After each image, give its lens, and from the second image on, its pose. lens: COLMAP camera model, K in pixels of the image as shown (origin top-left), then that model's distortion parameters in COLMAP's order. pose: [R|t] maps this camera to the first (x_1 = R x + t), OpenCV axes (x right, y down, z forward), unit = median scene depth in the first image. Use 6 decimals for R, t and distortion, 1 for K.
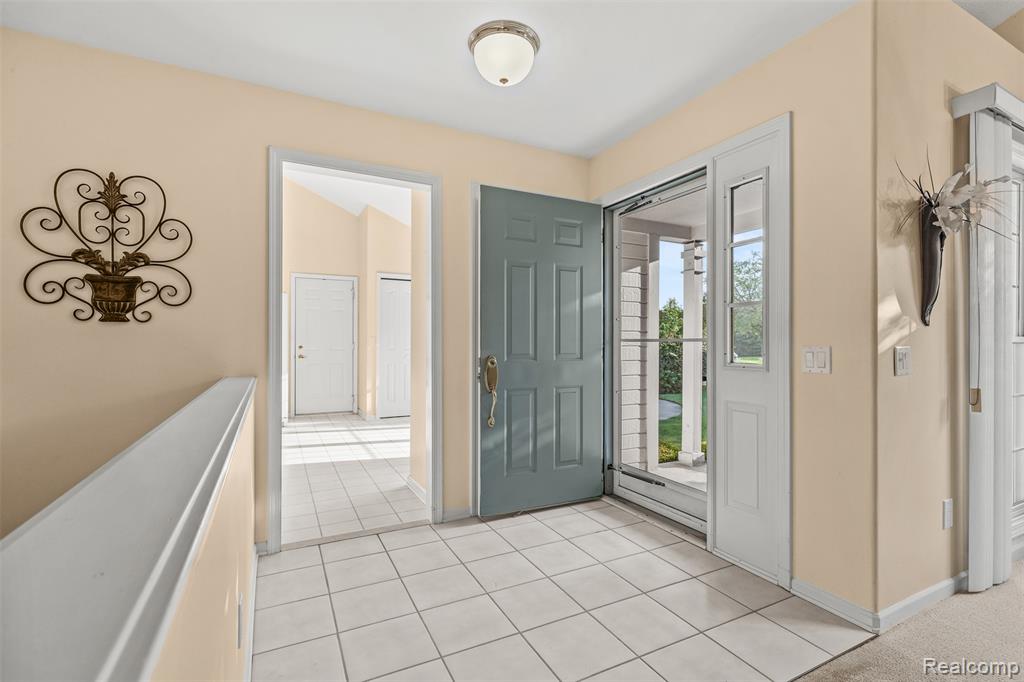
lens RADIAL K [[466.5, 0, 511.2], [0, 466.5, 340.4], [0, 0, 1]] dist [0.003433, 0.001251]
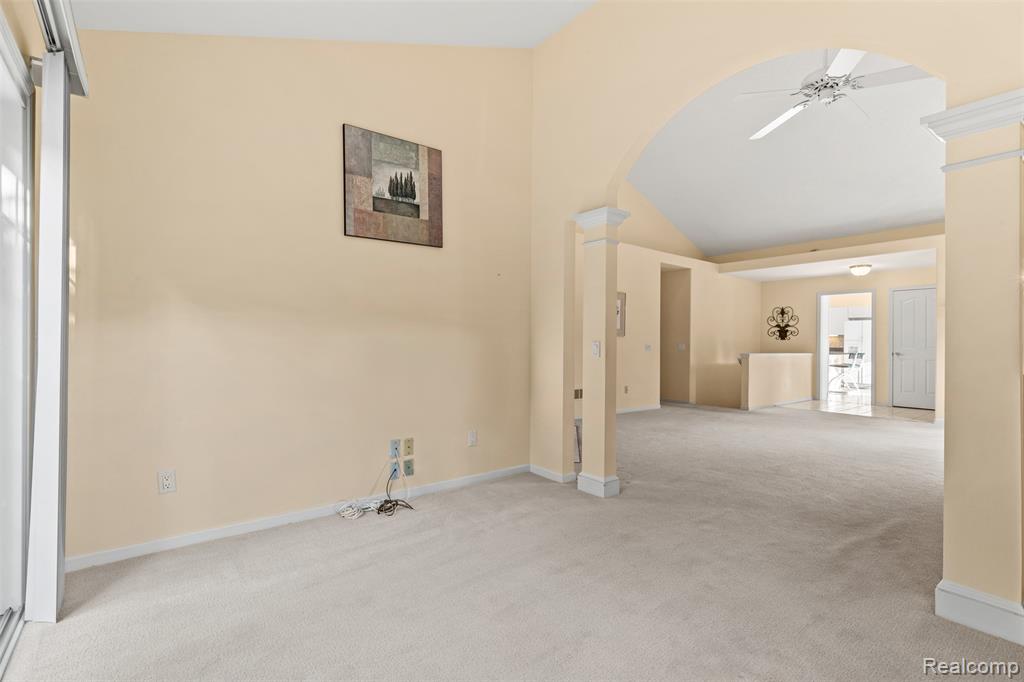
lens RADIAL K [[466.5, 0, 514.4], [0, 466.5, 339.1], [0, 0, 1]] dist [0.003433, 0.001251]
pose [[0.192732, -0.007506, -0.981223, 3.129428], [0.000296, 0.999971, -0.007591, -0.010440], [0.981251, 0.001173, 0.192729, -2.460029]]
